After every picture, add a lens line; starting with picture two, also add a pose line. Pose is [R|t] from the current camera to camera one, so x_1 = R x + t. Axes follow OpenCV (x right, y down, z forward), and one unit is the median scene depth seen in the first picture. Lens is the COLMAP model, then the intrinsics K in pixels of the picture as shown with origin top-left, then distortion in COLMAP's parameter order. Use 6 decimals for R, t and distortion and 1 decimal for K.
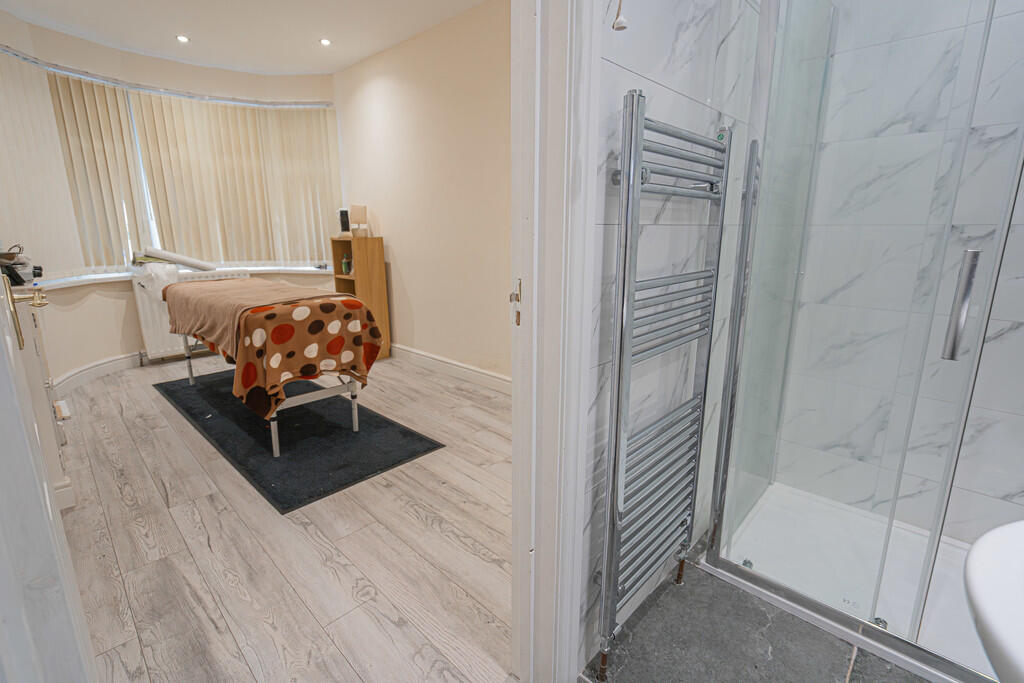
lens RADIAL K [[465.6, 0, 509.7], [0, 465.6, 334.2], [0, 0, 1]] dist [-0.001061, 0.000091]
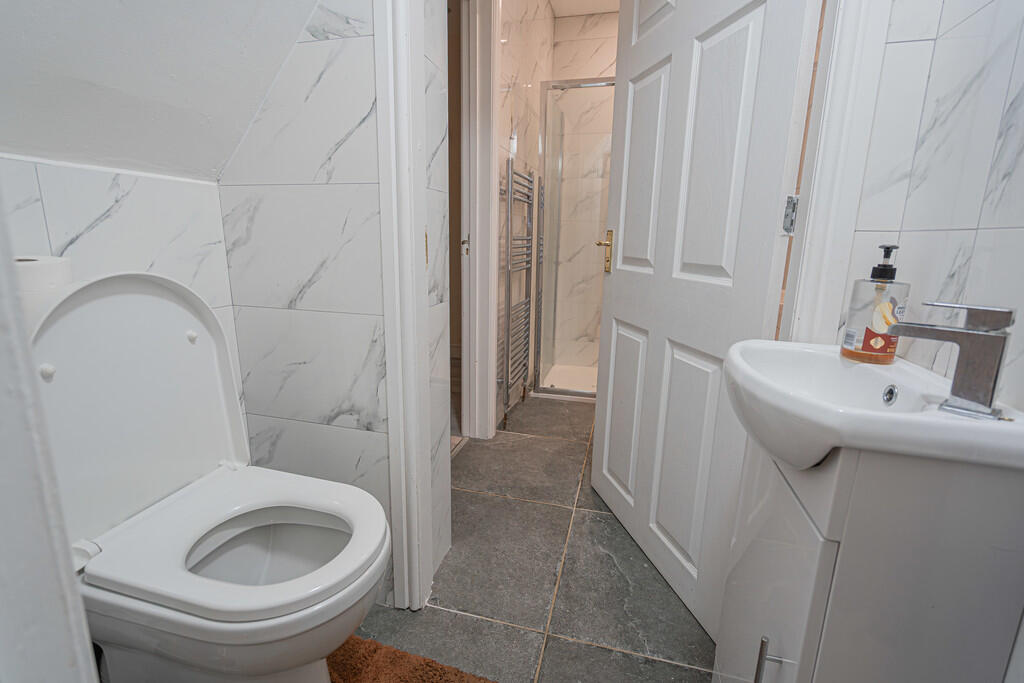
lens RADIAL K [[465.6, 0, 509.7], [0, 465.6, 334.2], [0, 0, 1]] dist [-0.001061, 0.000091]
pose [[0.875780, -0.084761, 0.475210, -0.502991], [0.088220, 0.995987, 0.015066, 0.190101], [-0.474580, 0.028729, 0.879743, -0.589783]]
